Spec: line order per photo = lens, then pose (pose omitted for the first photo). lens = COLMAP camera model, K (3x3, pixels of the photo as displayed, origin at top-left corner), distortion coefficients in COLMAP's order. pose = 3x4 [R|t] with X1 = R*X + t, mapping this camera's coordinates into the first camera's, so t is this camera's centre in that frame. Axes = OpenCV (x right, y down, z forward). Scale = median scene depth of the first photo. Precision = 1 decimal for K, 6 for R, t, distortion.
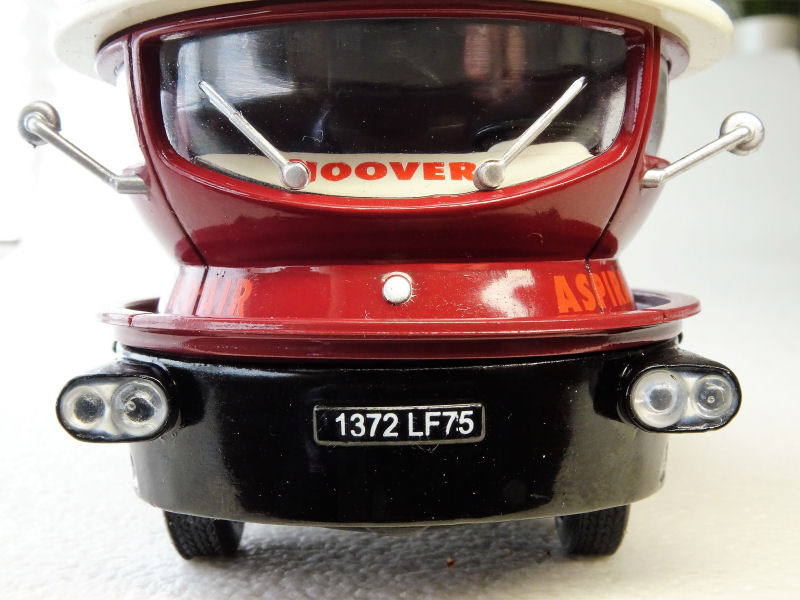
lens RADIAL K [[908.3, 0, 407.5], [0, 908.3, 297.0], [0, 0, 1]] dist [-0.074314, 0.000000]
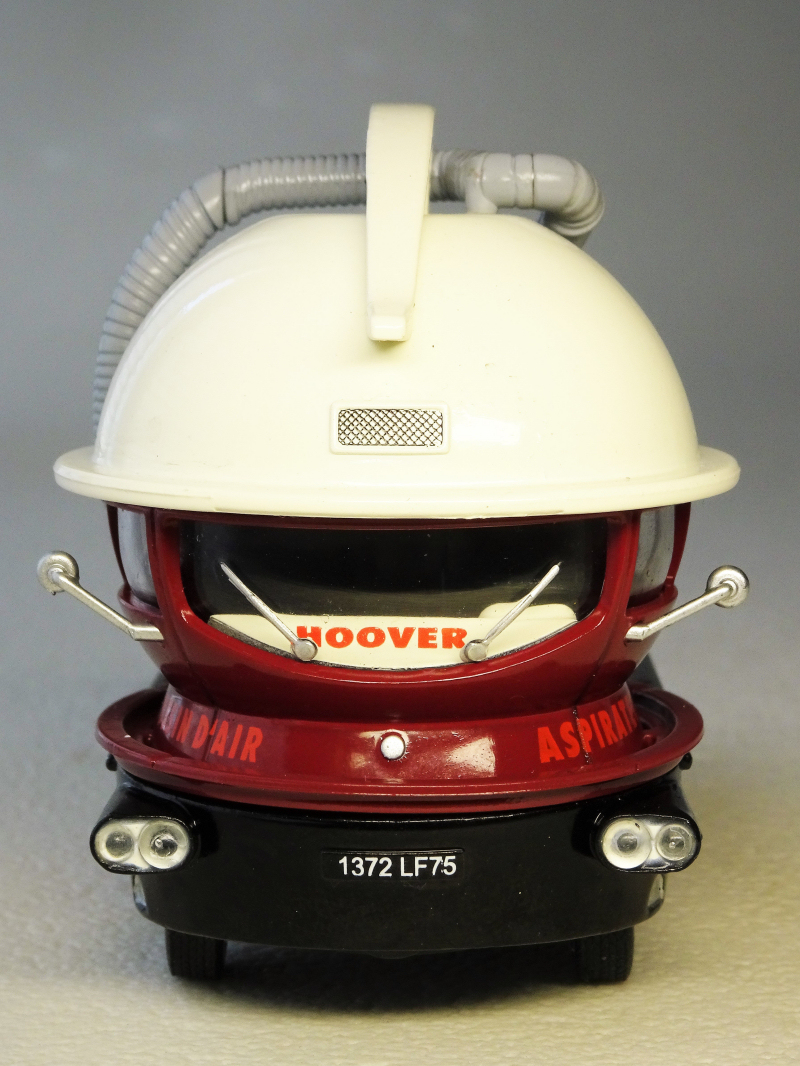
lens RADIAL K [[2442.2, 0, 397.2], [0, 2442.2, 533.8], [0, 0, 1]] dist [-0.098609, 0.000000]
pose [[0.999316, 0.012402, -0.034840, 0.096210], [-0.009071, 0.995513, 0.094187, -0.557096], [0.035852, -0.093807, 0.994945, -2.000892]]
